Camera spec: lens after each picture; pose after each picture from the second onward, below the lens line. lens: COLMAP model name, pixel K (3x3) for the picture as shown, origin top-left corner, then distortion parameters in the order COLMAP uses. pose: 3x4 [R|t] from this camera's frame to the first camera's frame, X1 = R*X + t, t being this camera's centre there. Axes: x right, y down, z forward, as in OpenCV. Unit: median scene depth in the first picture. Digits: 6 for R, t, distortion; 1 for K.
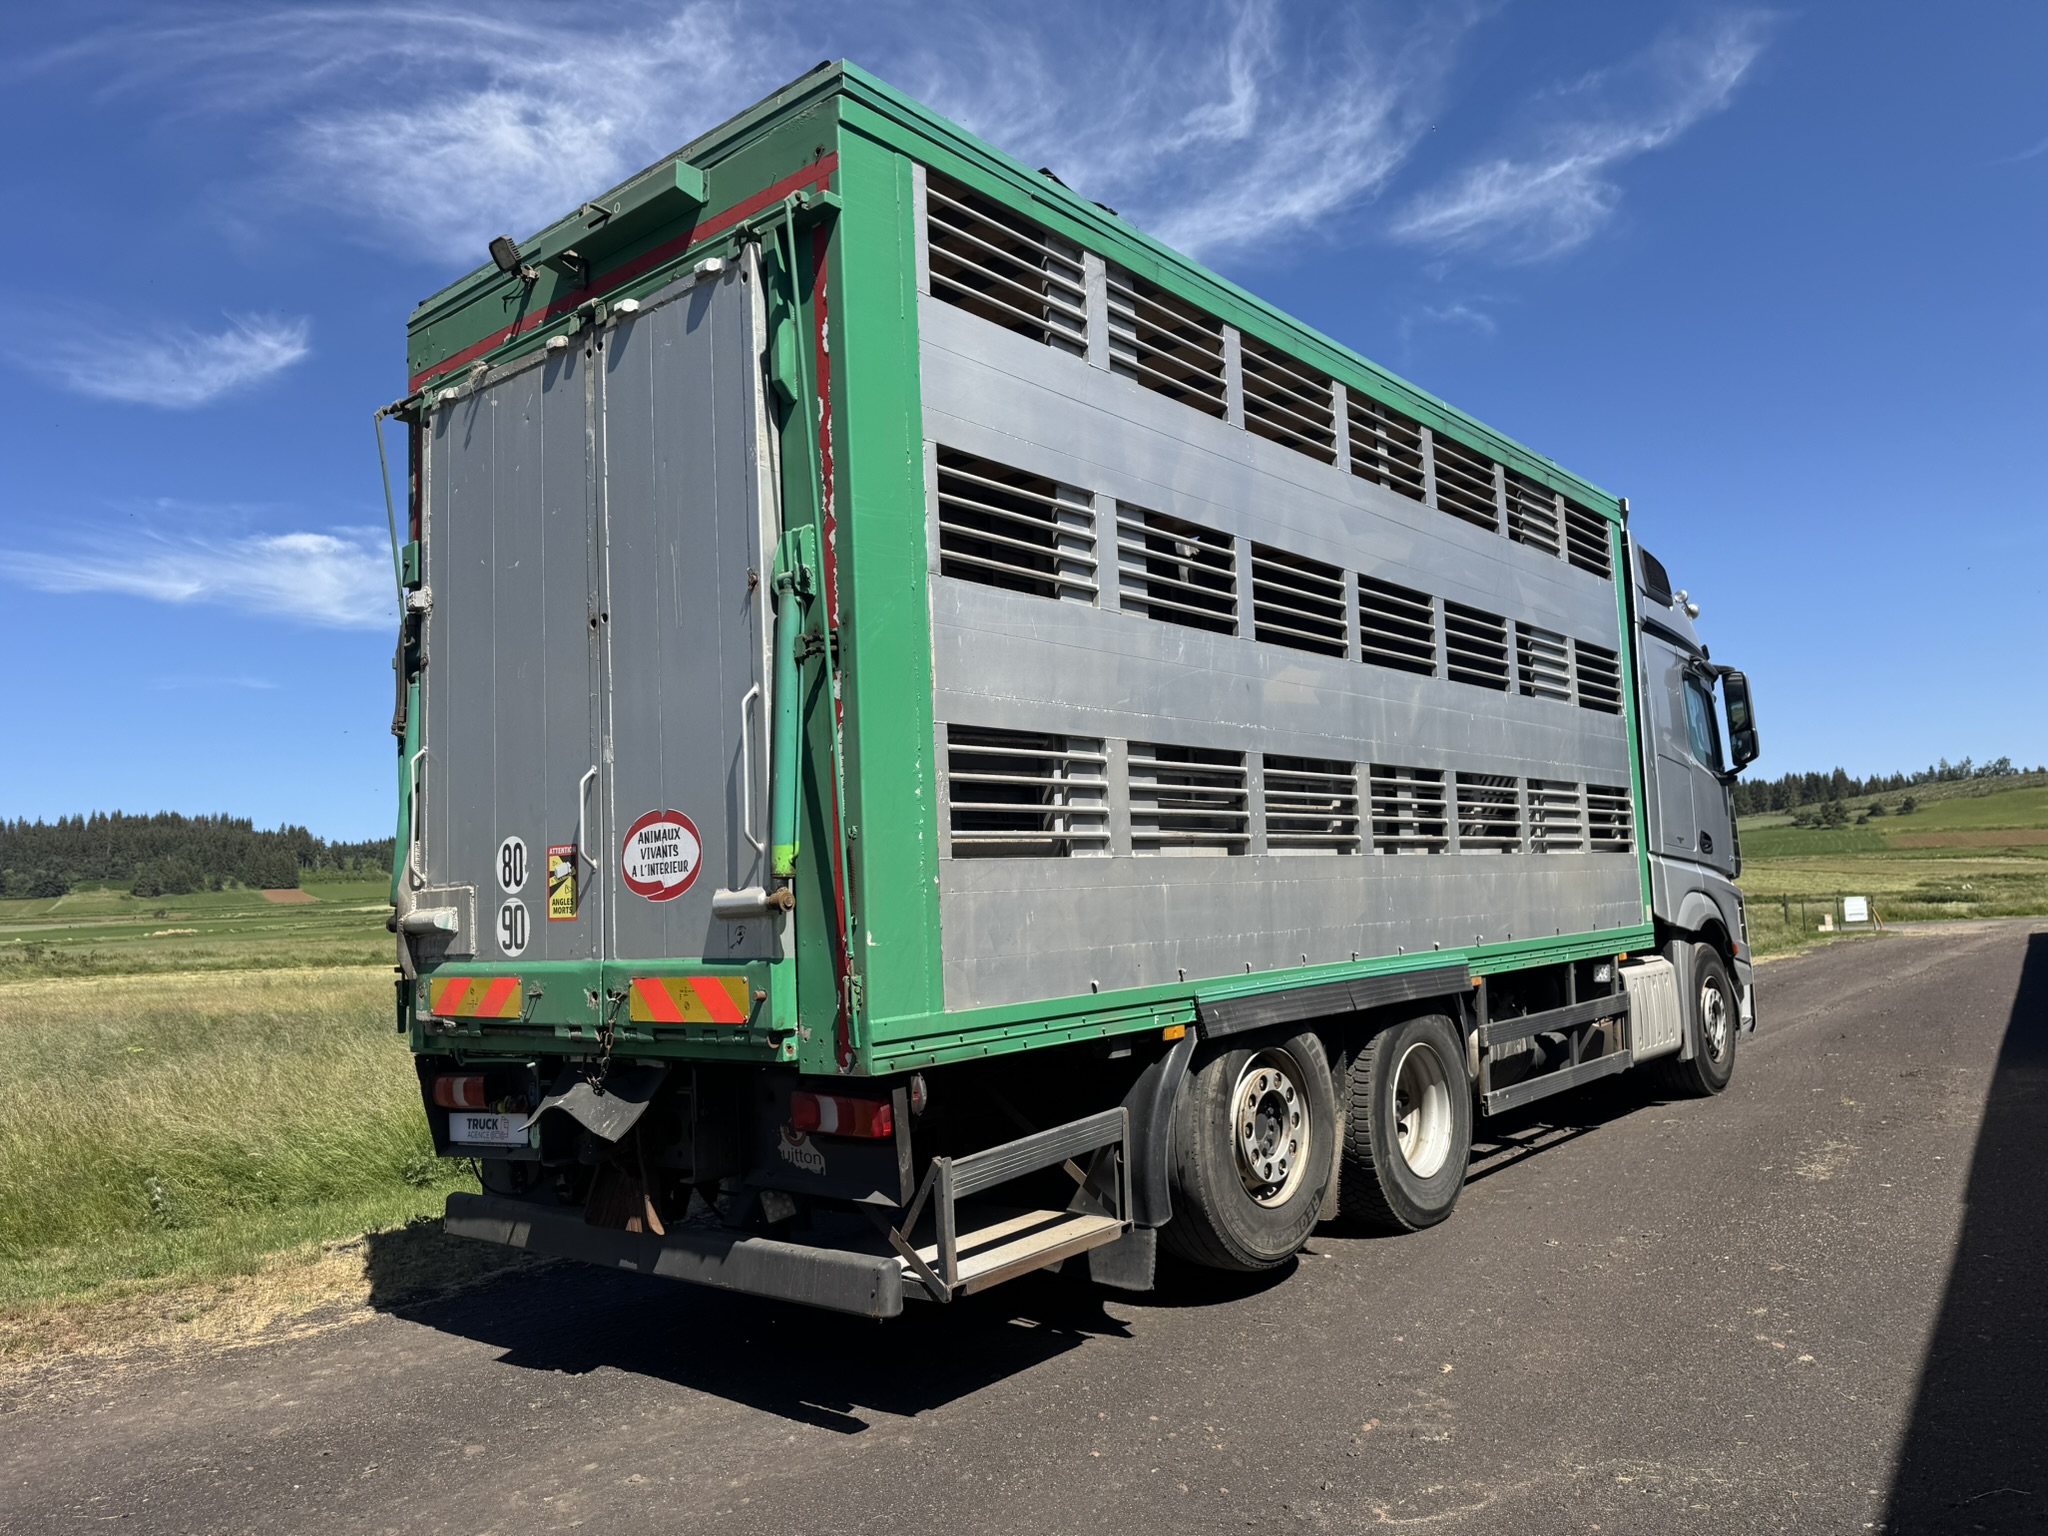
lens RADIAL K [[1453.4, 0, 1026.5], [0, 1453.4, 763.1], [0, 0, 1]] dist [0.030081, -0.046692]
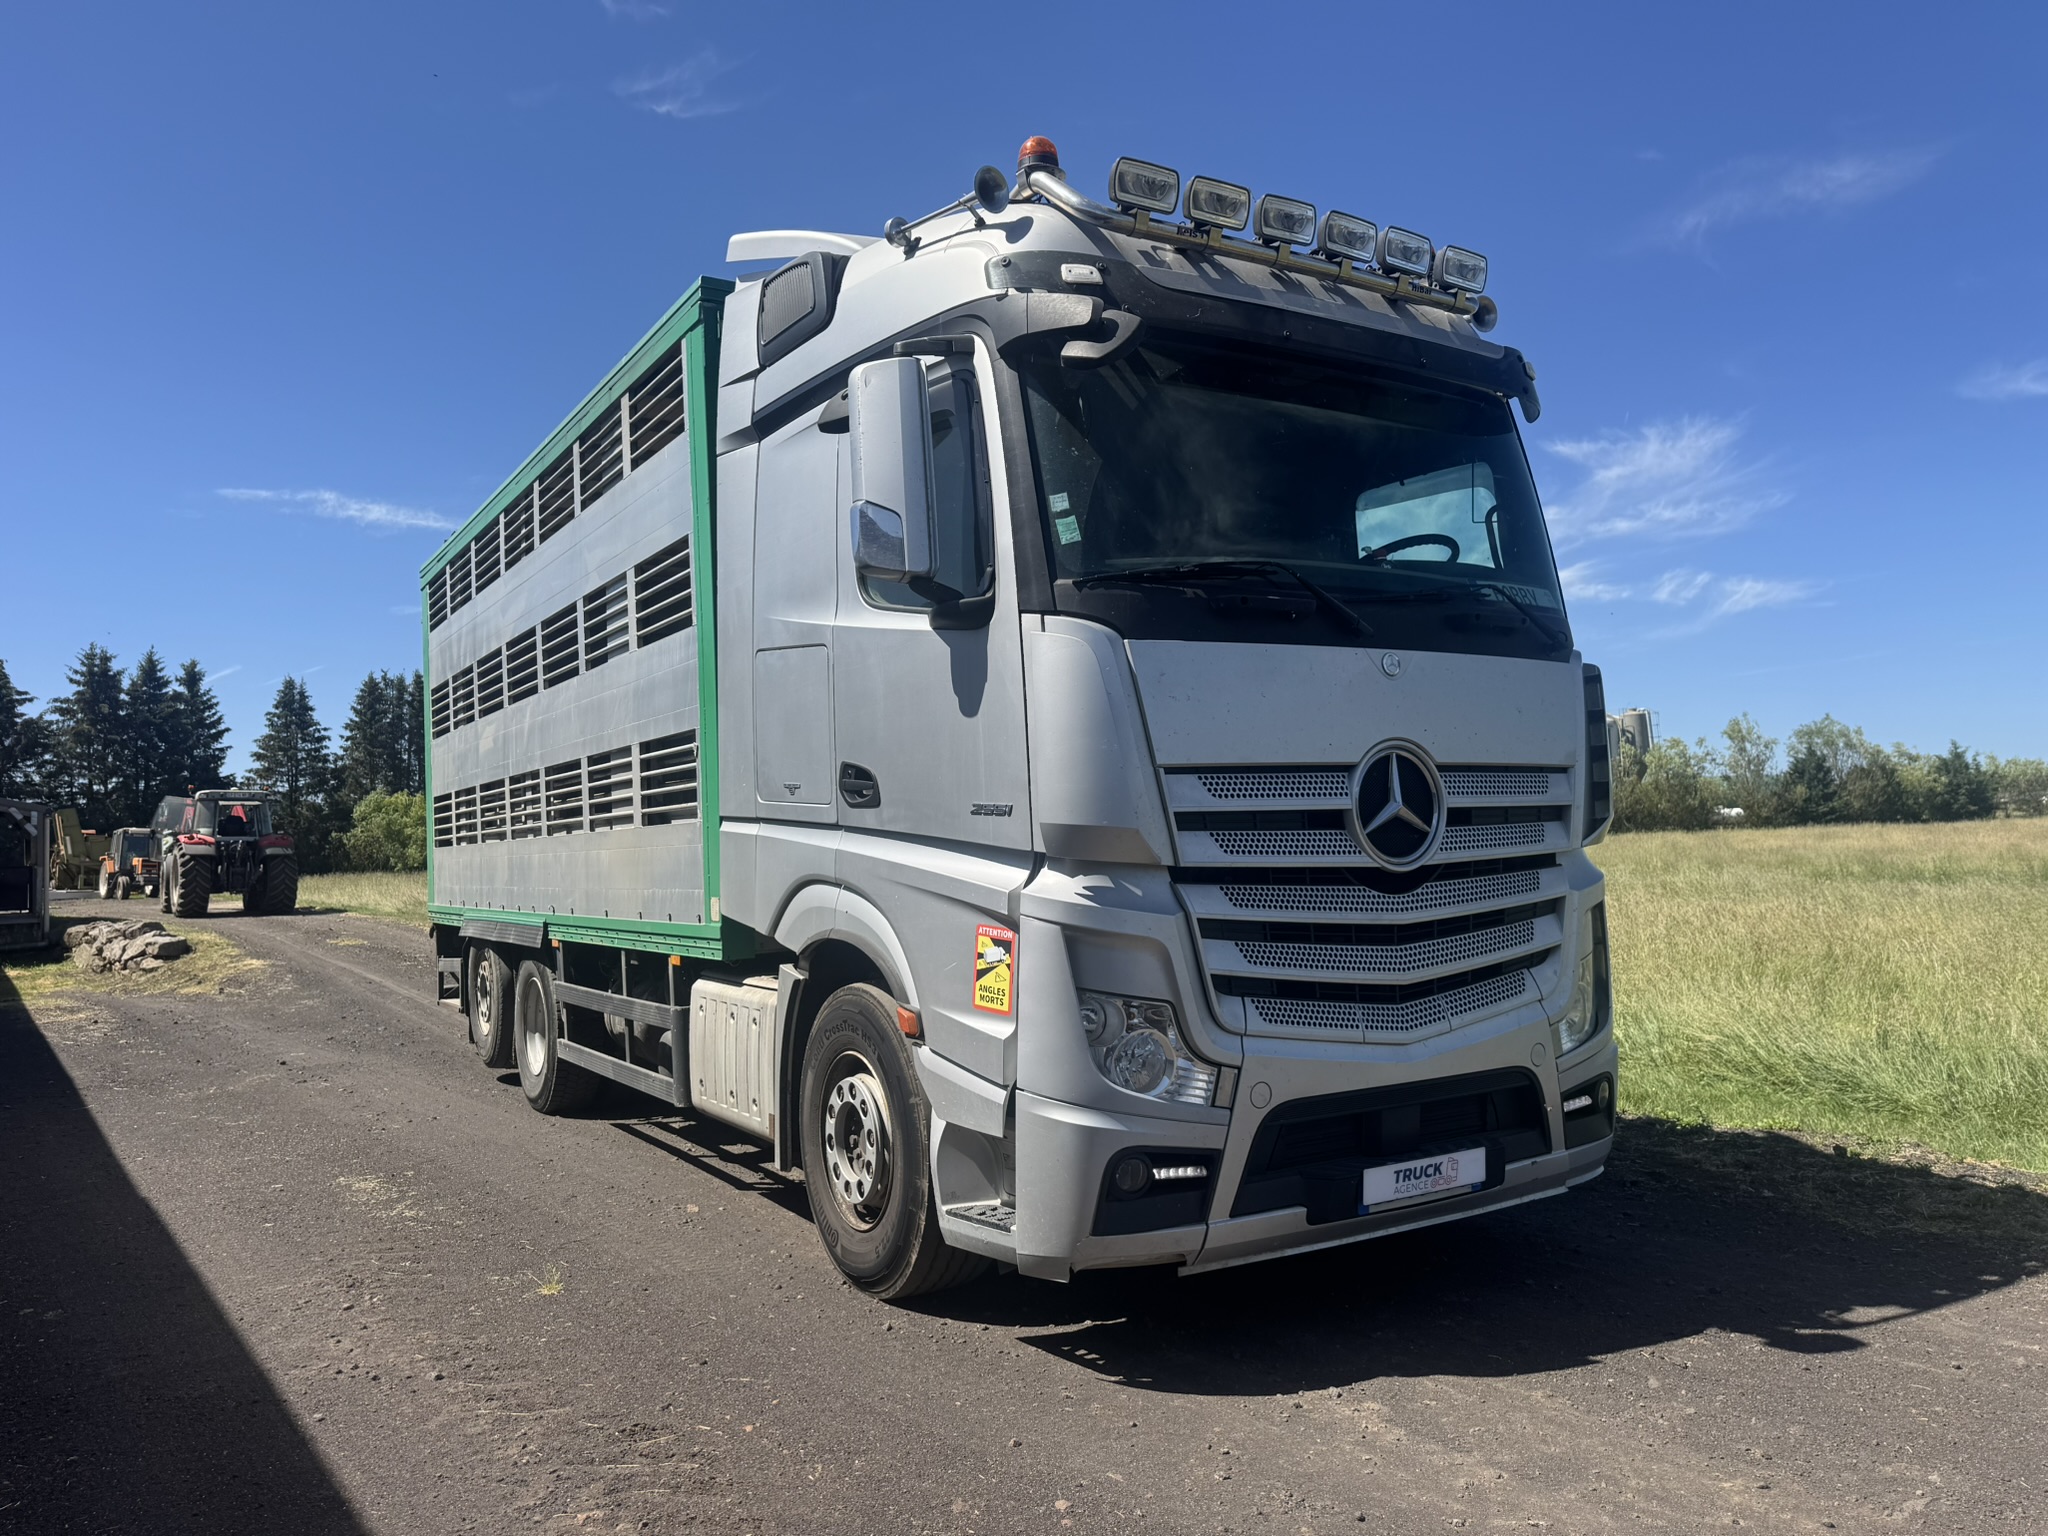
lens RADIAL K [[1453.4, 0, 1020.1], [0, 1453.4, 768.9], [0, 0, 1]] dist [0.030081, -0.046692]
pose [[-0.313272, 0.004711, -0.949652, 1.793633], [0.139231, 0.989410, -0.041021, 0.151211], [0.939402, -0.145071, -0.310610, 2.381882]]
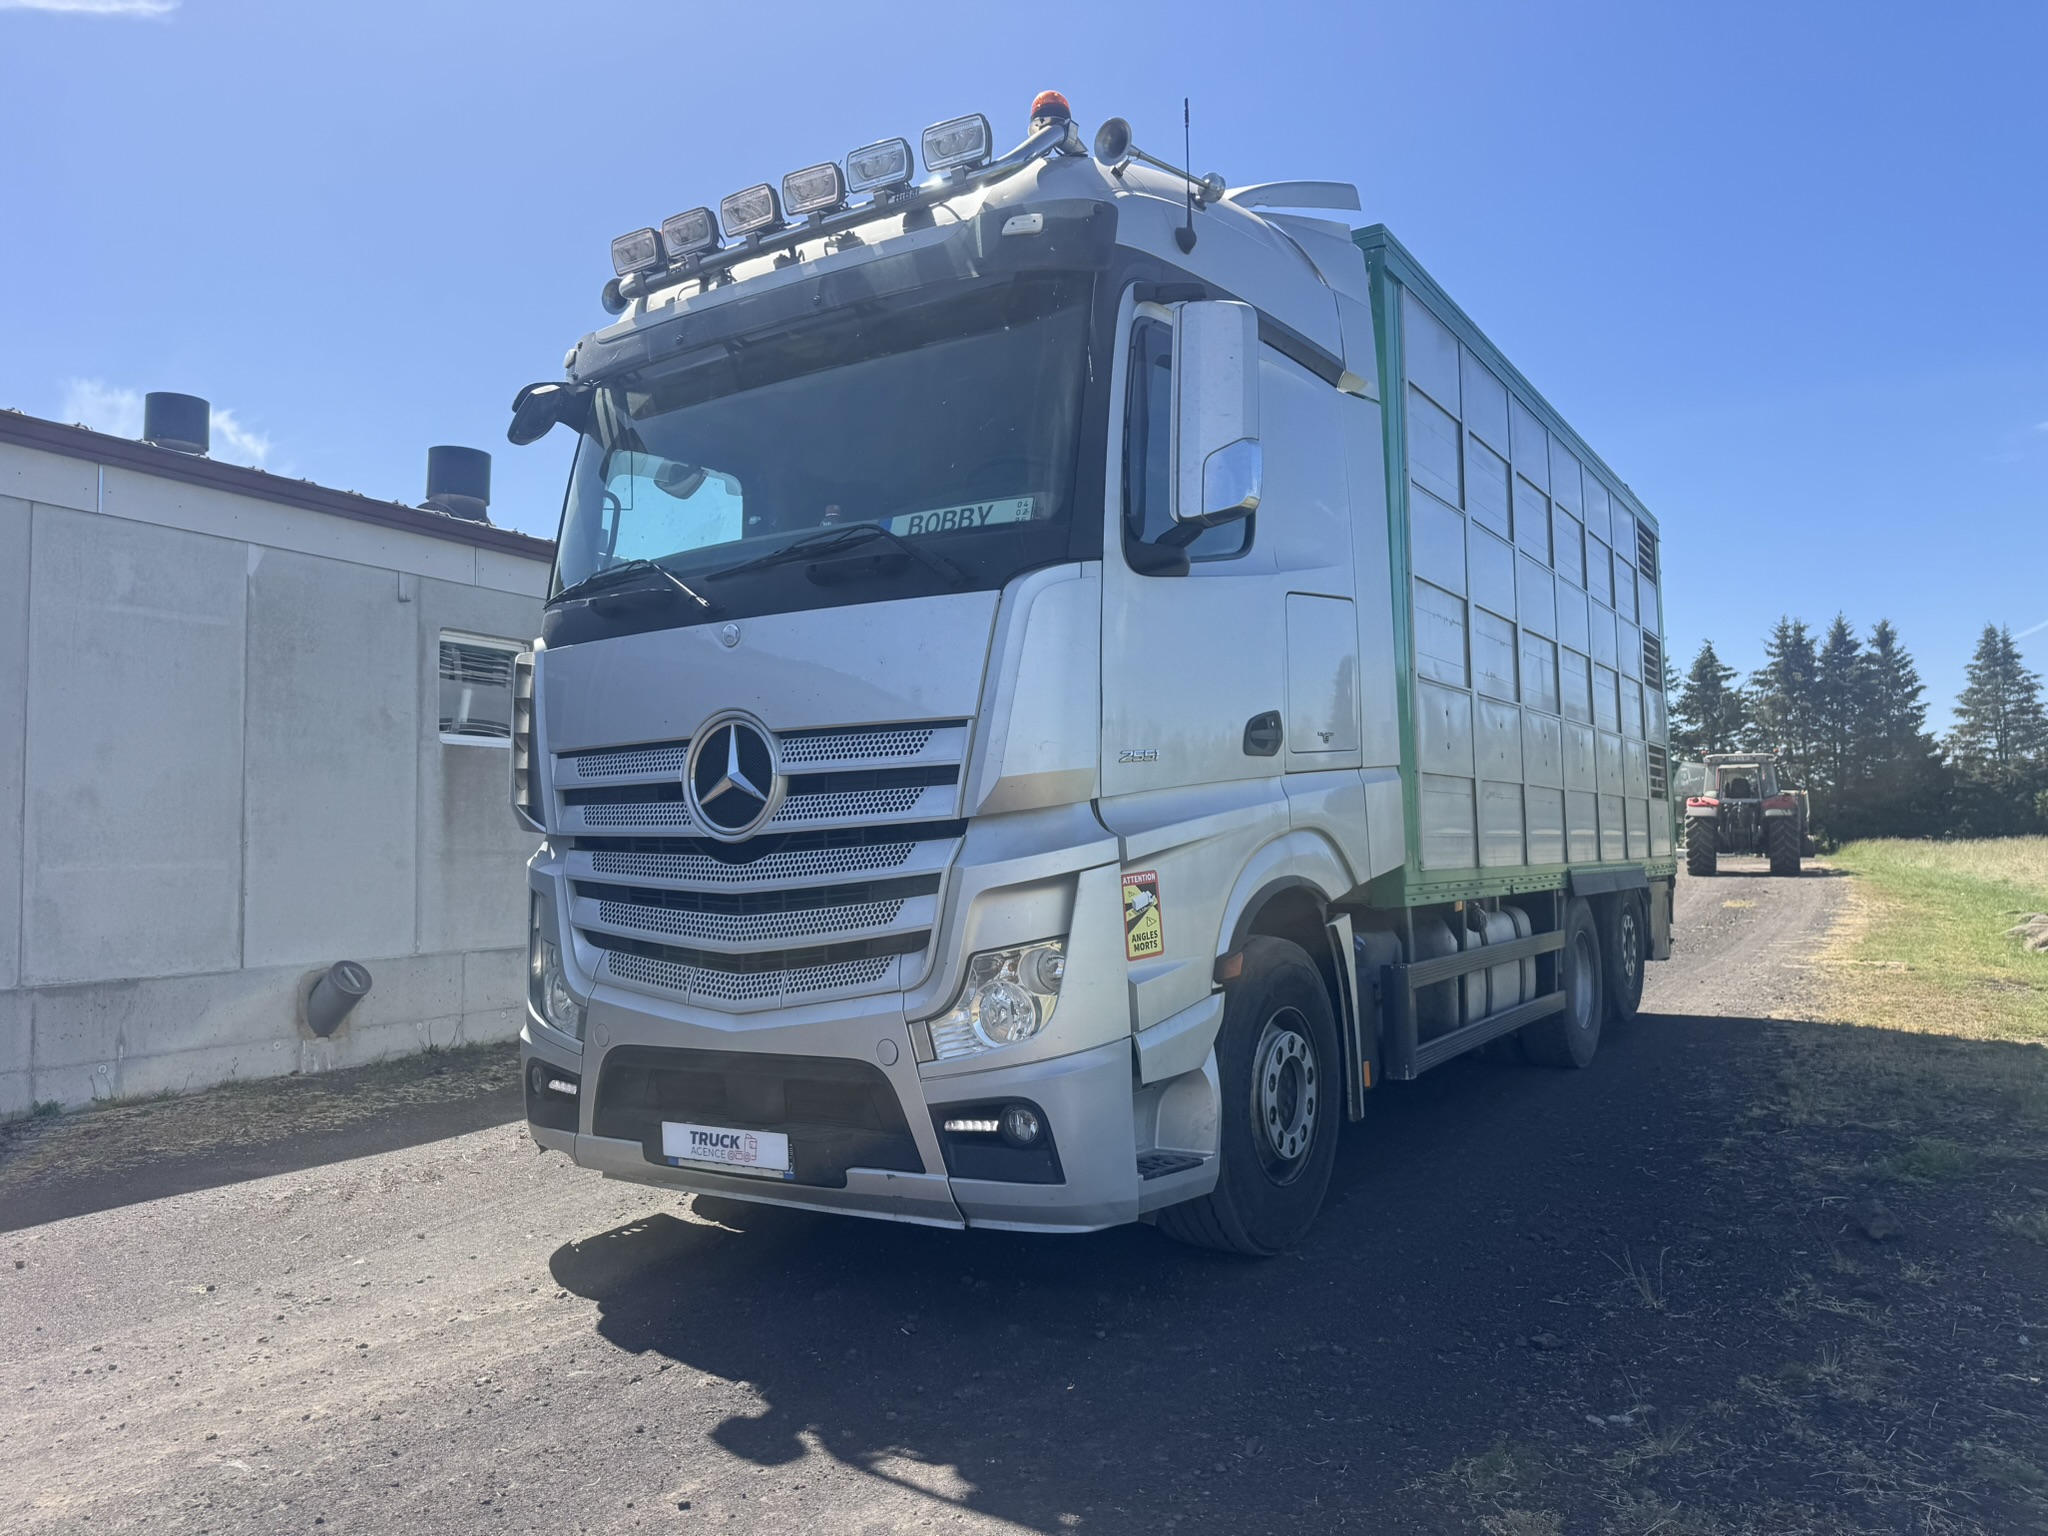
lens RADIAL K [[1453.4, 0, 1036.8], [0, 1453.4, 776.0], [0, 0, 1]] dist [0.030081, -0.046692]
pose [[-0.989116, 0.059350, -0.134639, 0.843083], [0.079020, 0.986152, -0.145809, 0.308278], [0.124121, -0.154861, -0.980108, 3.184710]]
